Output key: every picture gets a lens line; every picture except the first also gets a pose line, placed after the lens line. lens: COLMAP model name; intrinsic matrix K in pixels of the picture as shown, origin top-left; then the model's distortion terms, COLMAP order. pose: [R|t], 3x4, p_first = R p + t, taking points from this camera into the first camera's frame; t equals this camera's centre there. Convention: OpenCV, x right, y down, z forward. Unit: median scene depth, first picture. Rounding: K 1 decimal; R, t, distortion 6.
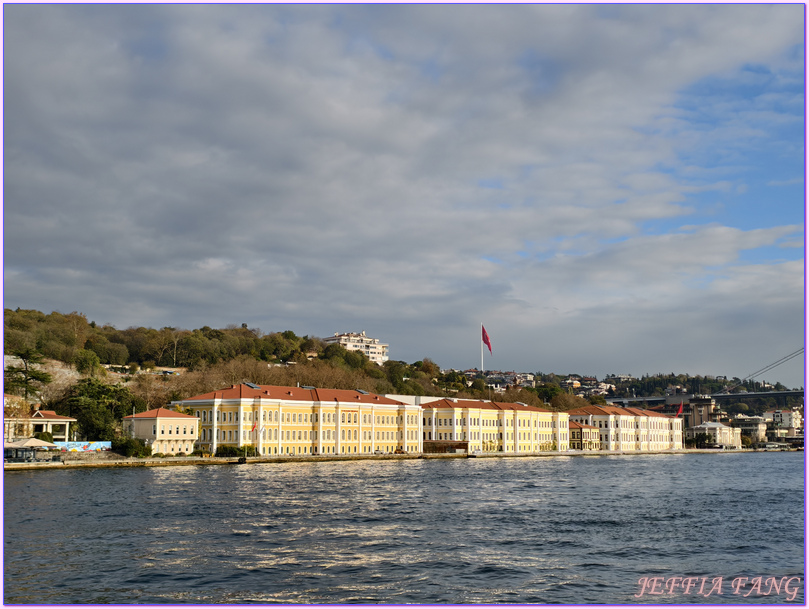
lens RADIAL K [[1066.4, 0, 403.4], [0, 1066.4, 301.1], [0, 0, 1]] dist [-0.015893, 0.000000]
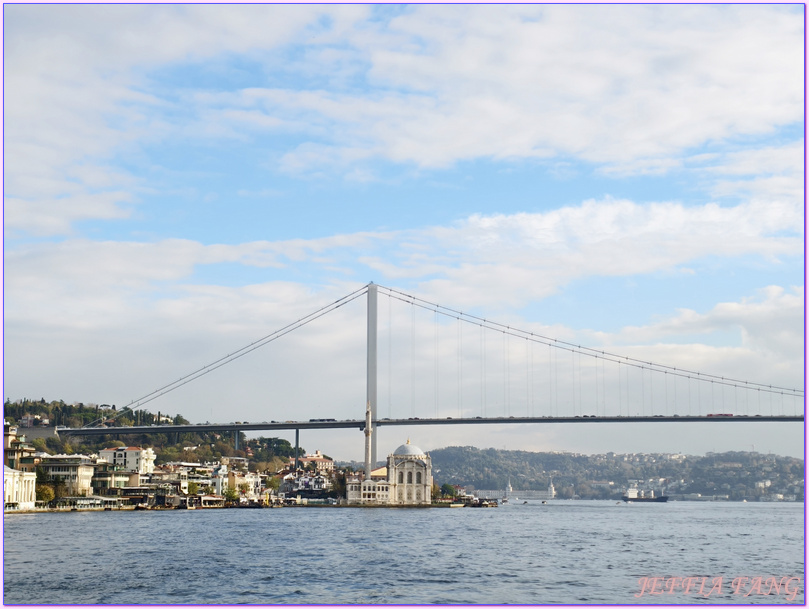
lens RADIAL K [[1292.4, 0, 405.2], [0, 1292.4, 305.3], [0, 0, 1]] dist [0.064815, 0.000000]
pose [[0.891989, 0.070133, 0.446584, 0.147315], [-0.064037, 0.997533, -0.028751, 0.028217], [-0.447499, -0.002952, 0.894279, 0.214478]]
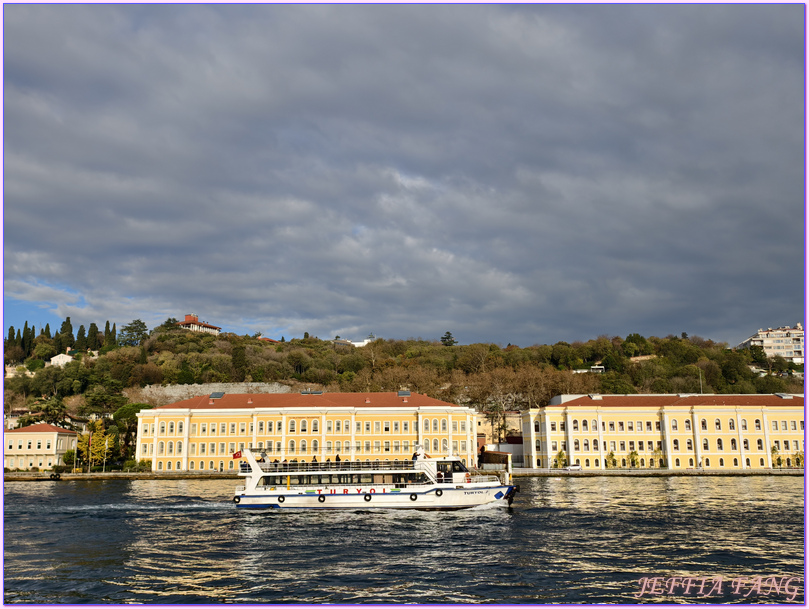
lens RADIAL K [[738.2, 0, 404.5], [0, 738.2, 303.2], [0, 0, 1]] dist [-0.000478, 0.000000]
pose [[0.573884, -0.167861, -0.801548, 0.428297], [0.112130, 0.985655, -0.126136, 0.085219], [0.811224, -0.017490, 0.584474, 0.643051]]
